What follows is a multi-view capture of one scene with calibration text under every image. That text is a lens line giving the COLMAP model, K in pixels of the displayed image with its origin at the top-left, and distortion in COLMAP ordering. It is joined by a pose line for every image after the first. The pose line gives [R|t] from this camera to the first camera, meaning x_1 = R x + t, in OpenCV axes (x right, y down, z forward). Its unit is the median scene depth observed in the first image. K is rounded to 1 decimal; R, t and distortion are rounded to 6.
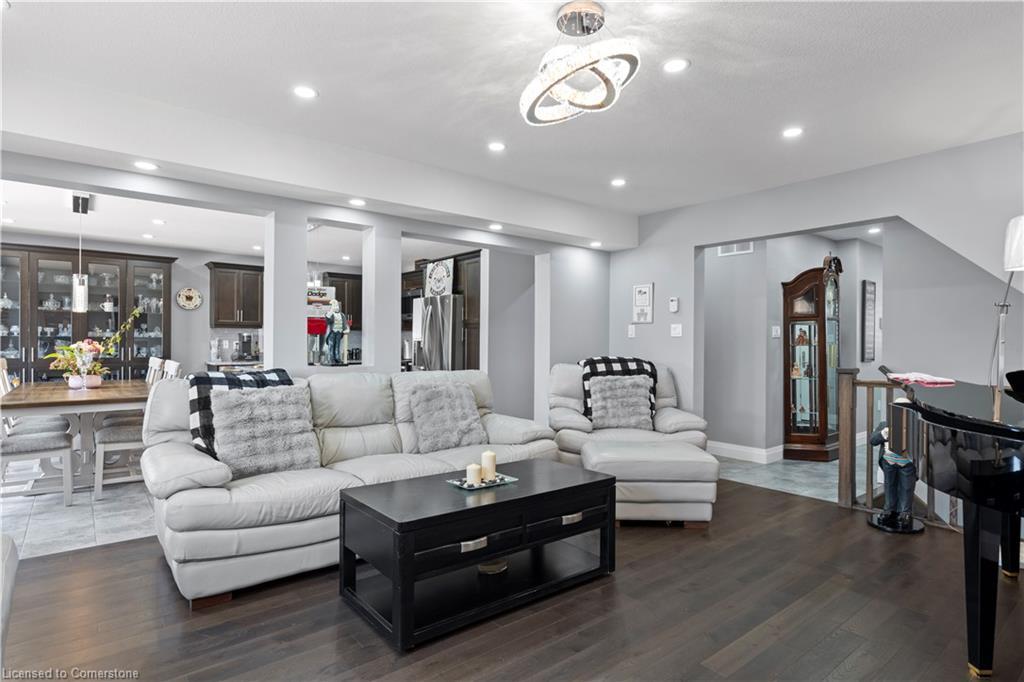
lens RADIAL K [[548.1, 0, 509.4], [0, 548.1, 345.3], [0, 0, 1]] dist [-0.004670, 0.001085]
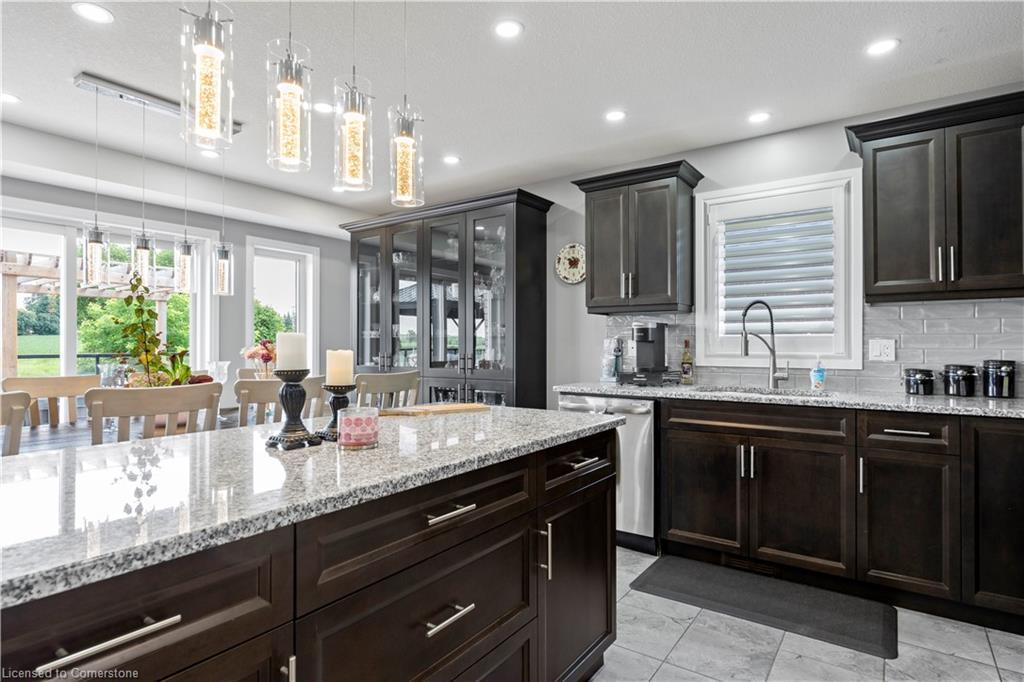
lens RADIAL K [[548.1, 0, 507.3], [0, 548.1, 340.7], [0, 0, 1]] dist [-0.004670, 0.001085]
pose [[0.272069, -0.014355, -0.962171, -0.155422], [-0.000456, 0.999887, -0.015047, -0.001387], [0.962278, 0.004532, 0.272032, 1.486052]]
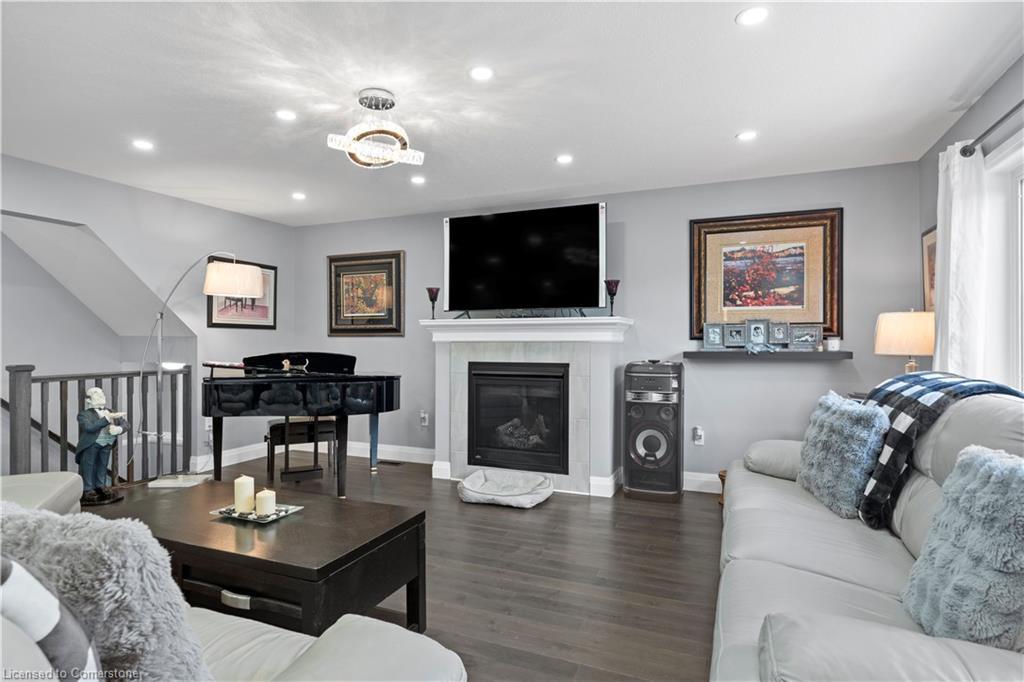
lens RADIAL K [[548.1, 0, 513.2], [0, 548.1, 346.2], [0, 0, 1]] dist [-0.004670, 0.001085]
pose [[-0.481691, -0.012780, 0.876248, -0.632970], [-0.002624, 0.999910, 0.013141, -0.006282], [-0.876337, 0.004031, -0.481681, 0.707789]]
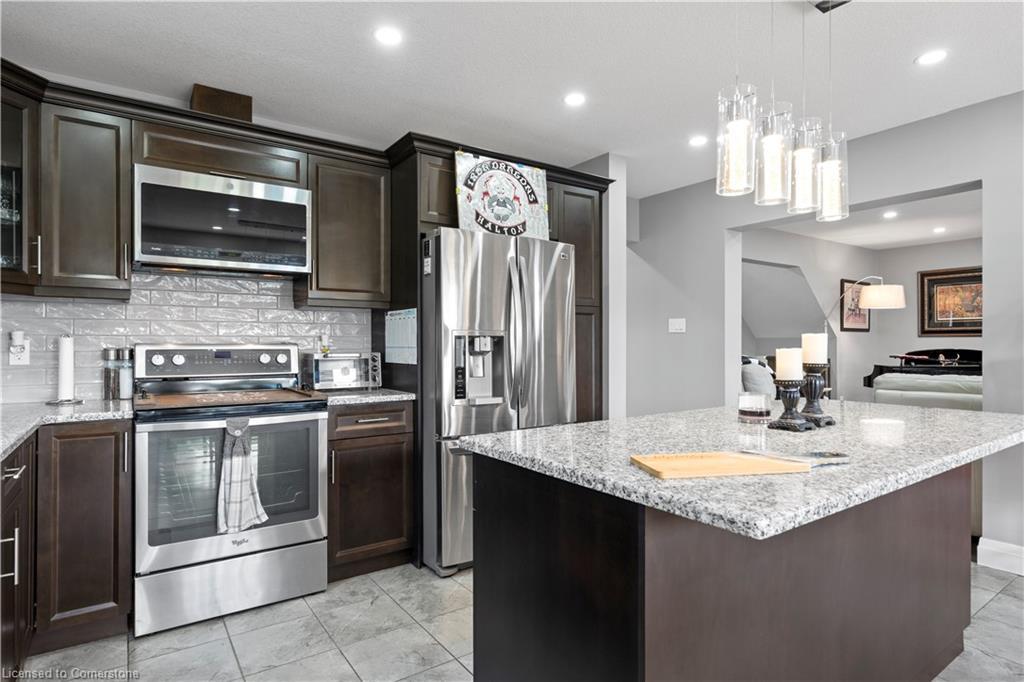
lens RADIAL K [[548.1, 0, 504.0], [0, 548.1, 346.9], [0, 0, 1]] dist [-0.004670, 0.001085]
pose [[0.063664, -0.009874, 0.997923, -1.004915], [0.007794, 0.999925, 0.009396, -0.005547], [-0.997941, 0.007180, 0.063736, 1.677574]]
